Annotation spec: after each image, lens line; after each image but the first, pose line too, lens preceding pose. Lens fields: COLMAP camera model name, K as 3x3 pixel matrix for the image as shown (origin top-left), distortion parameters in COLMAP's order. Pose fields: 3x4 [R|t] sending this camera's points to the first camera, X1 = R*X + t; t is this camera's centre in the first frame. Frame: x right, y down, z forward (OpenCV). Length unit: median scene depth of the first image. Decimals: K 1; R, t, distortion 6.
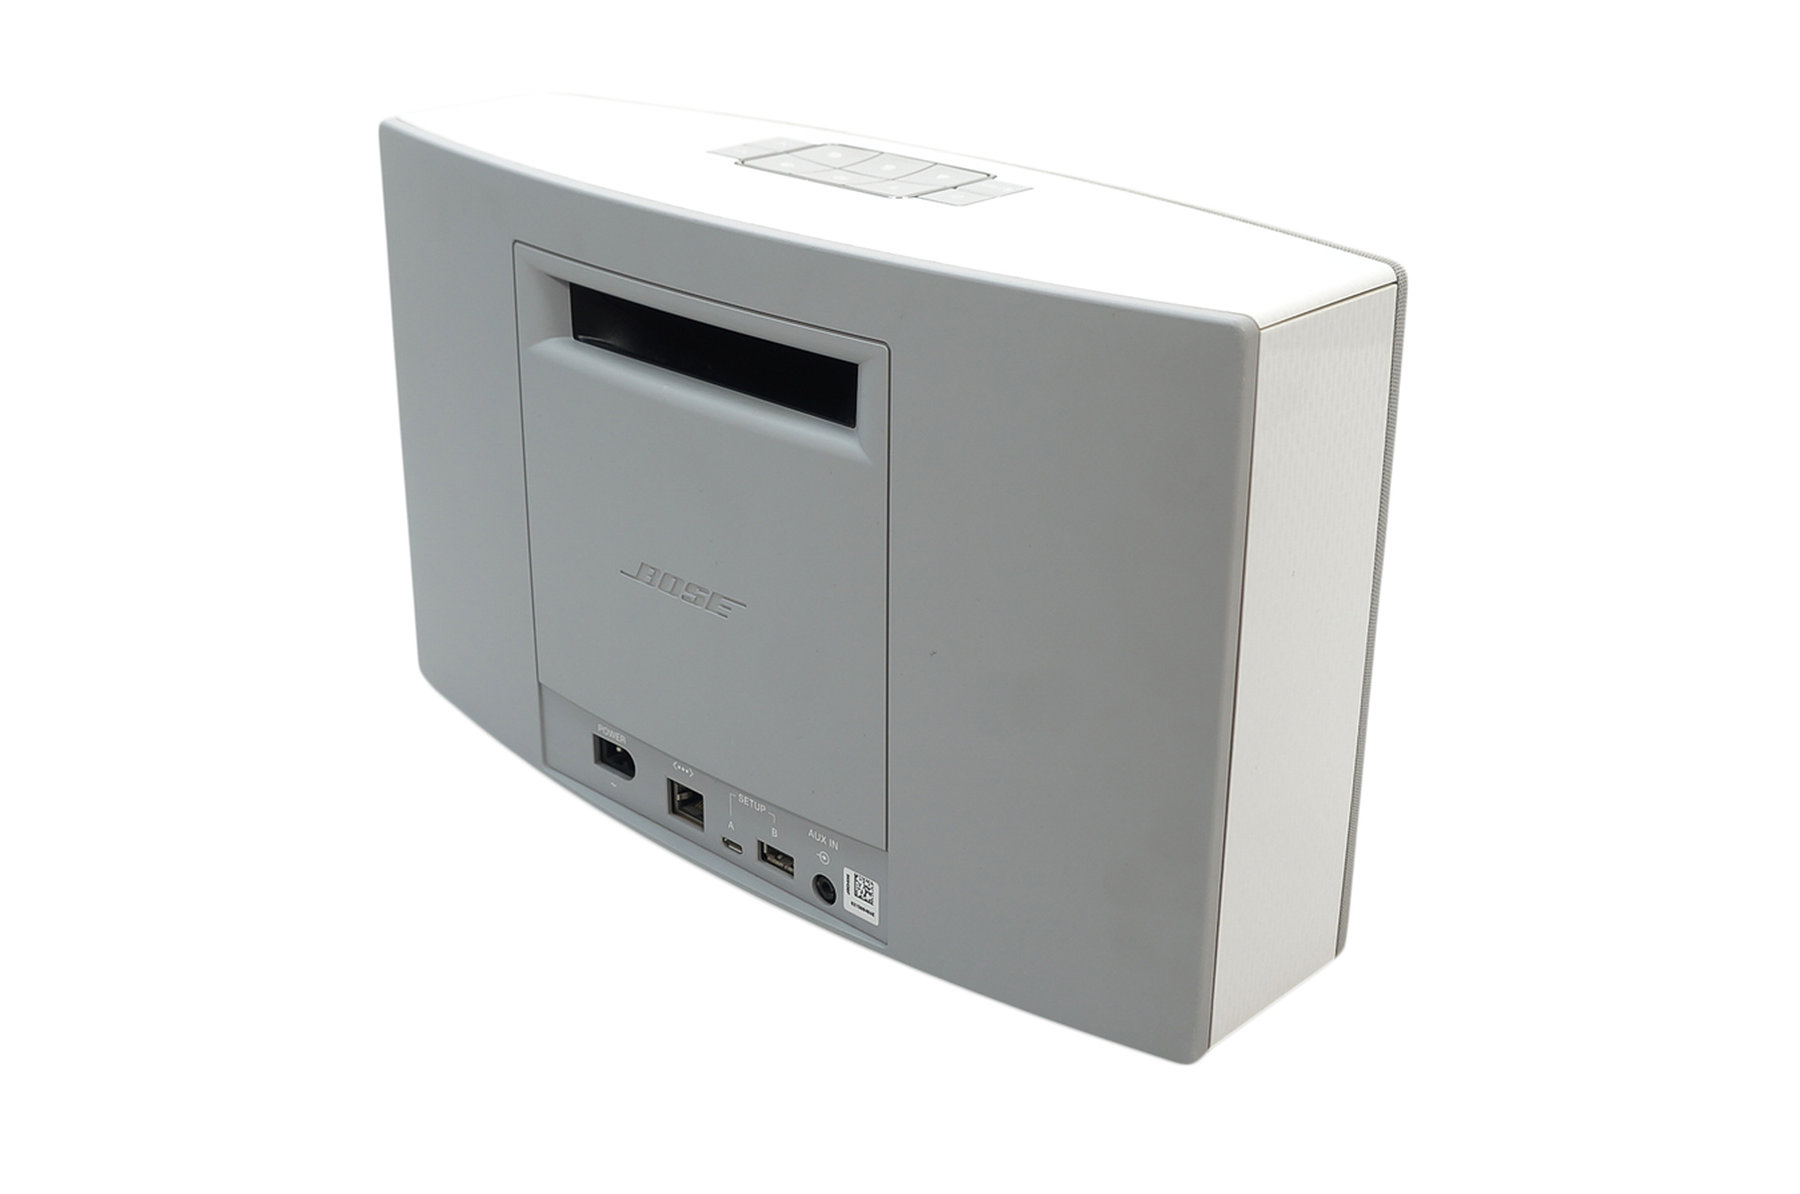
lens RADIAL K [[2203.6, 0, 900.0], [0, 2203.6, 597.0], [0, 0, 1]] dist [0.002619, 0.012633]
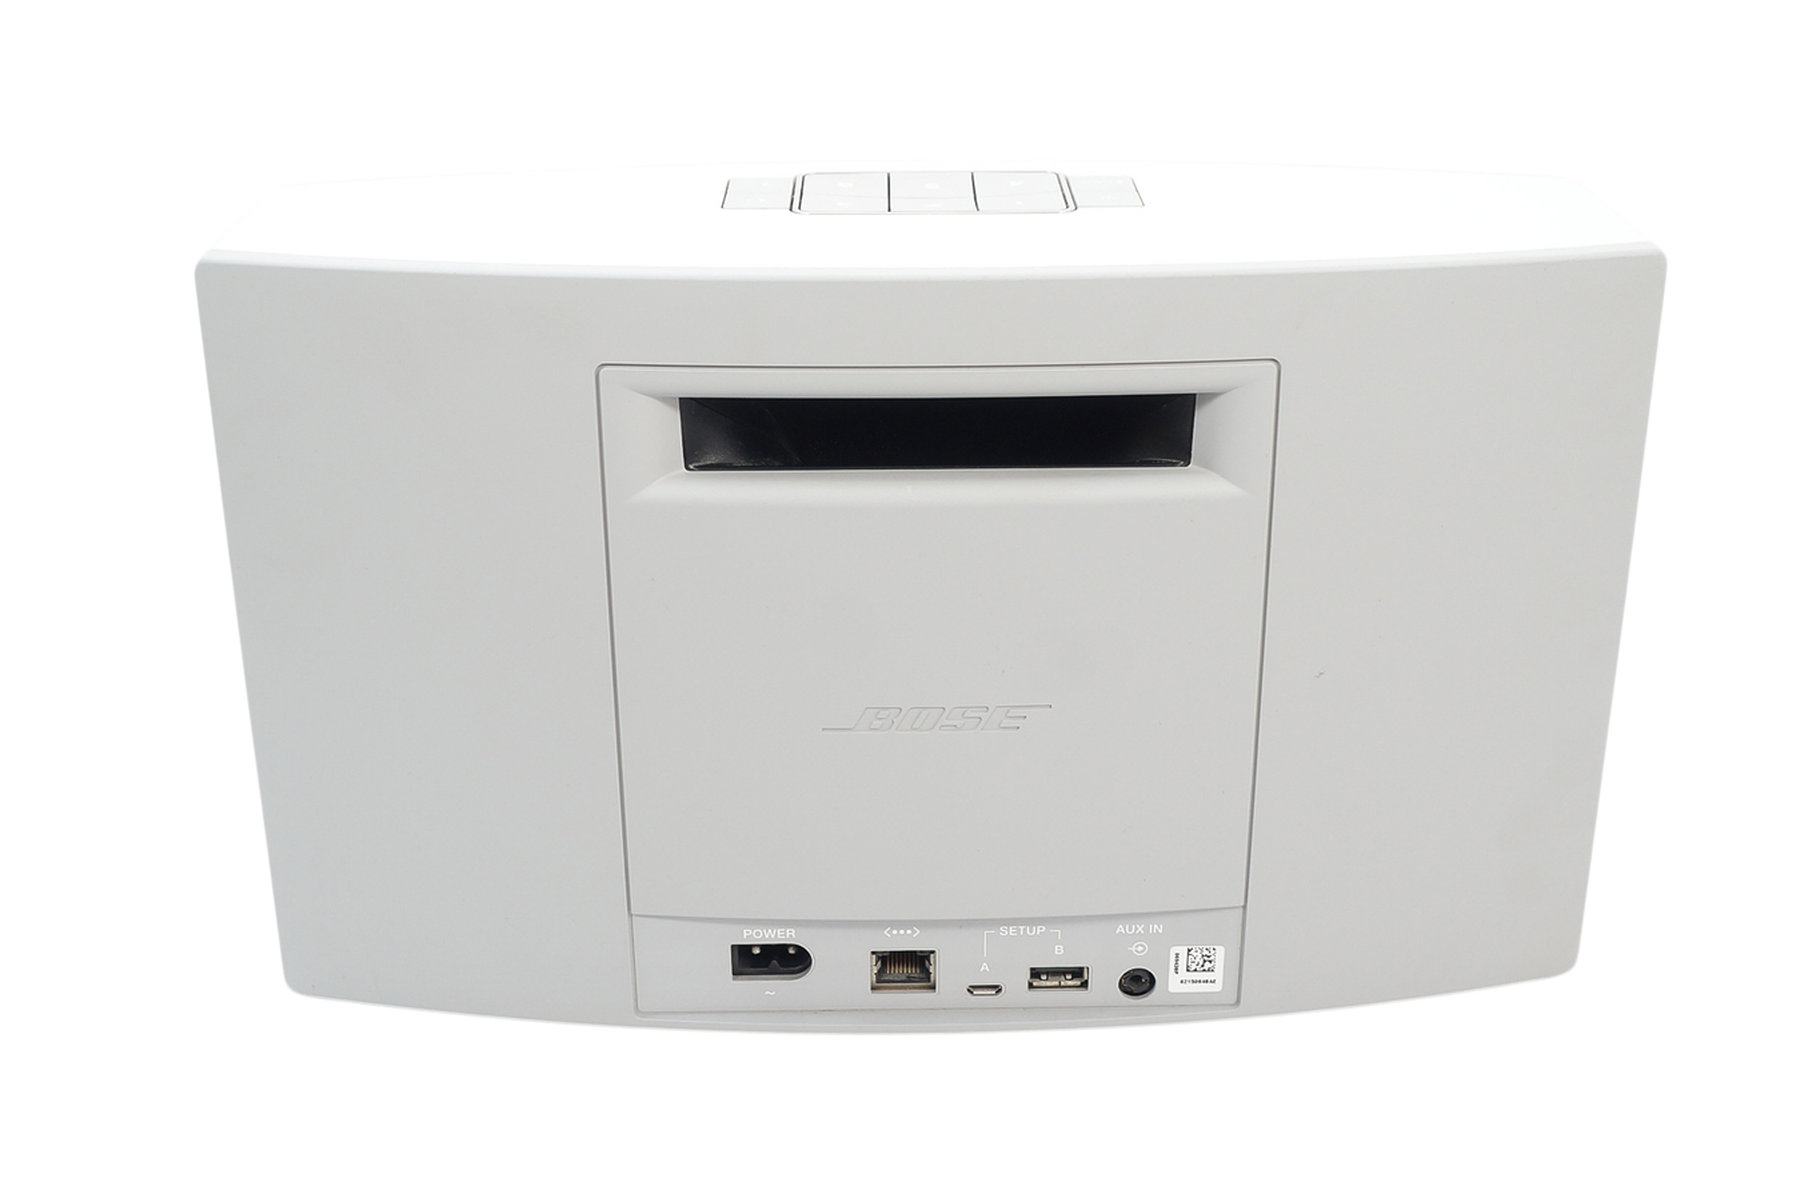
lens RADIAL K [[2203.6, 0, 900.0], [0, 2203.6, 597.0], [0, 0, 1]] dist [0.002619, 0.012633]
pose [[0.688942, -0.291583, 0.663580, -0.646183], [0.275225, 0.952184, 0.132654, -0.161455], [-0.670530, 0.091243, 0.736251, 0.387267]]
